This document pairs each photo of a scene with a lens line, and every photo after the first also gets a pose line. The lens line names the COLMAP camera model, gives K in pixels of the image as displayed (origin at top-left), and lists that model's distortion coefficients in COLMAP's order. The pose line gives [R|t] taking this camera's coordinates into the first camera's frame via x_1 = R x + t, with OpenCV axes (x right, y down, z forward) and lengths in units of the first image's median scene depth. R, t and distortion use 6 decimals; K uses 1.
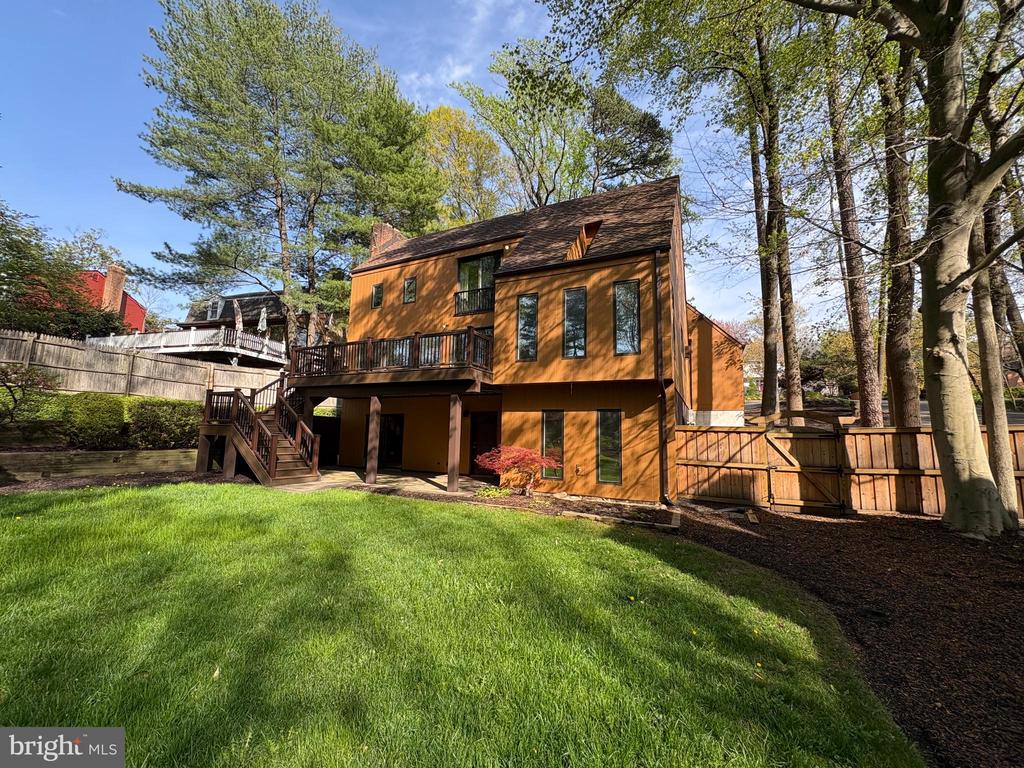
lens RADIAL K [[405.5, 0, 512.0], [0, 405.5, 384.0], [0, 0, 1]] dist [0.000699, 0.000146]
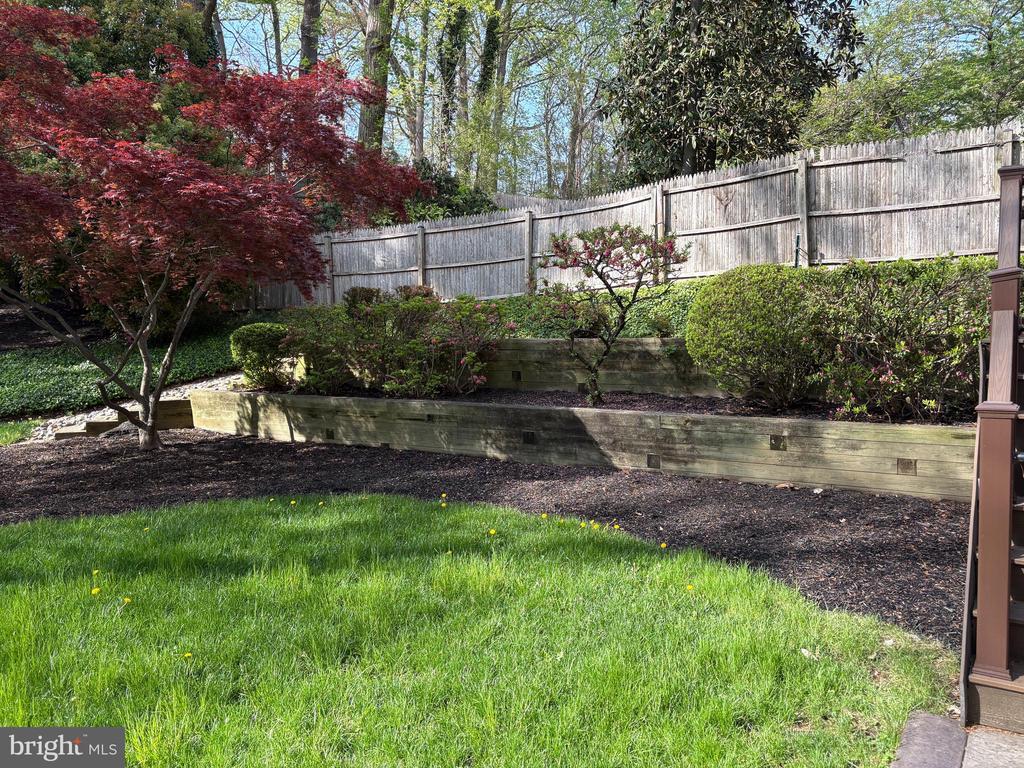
lens RADIAL K [[774.8, 0, 512.0], [0, 774.8, 384.0], [0, 0, 1]] dist [0.033547, -0.003692]
pose [[-0.122636, 0.043370, -0.991504, -0.251398], [0.132108, 0.990867, 0.027002, 0.081773], [0.983620, -0.127674, -0.127245, 0.825655]]
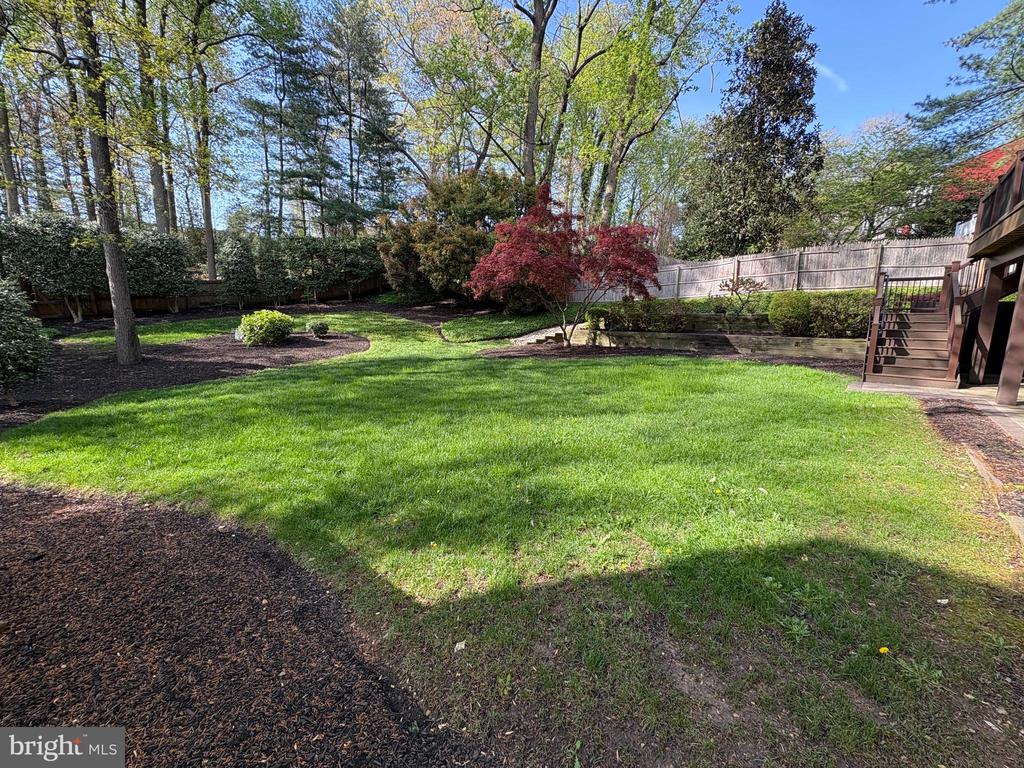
lens RADIAL K [[405.5, 0, 512.0], [0, 405.5, 384.0], [0, 0, 1]] dist [0.000699, 0.000146]
pose [[-0.261108, 0.136123, -0.955664, 0.436860], [0.108068, 0.987906, 0.111189, 0.071032], [0.959241, -0.074244, -0.272661, 0.470268]]
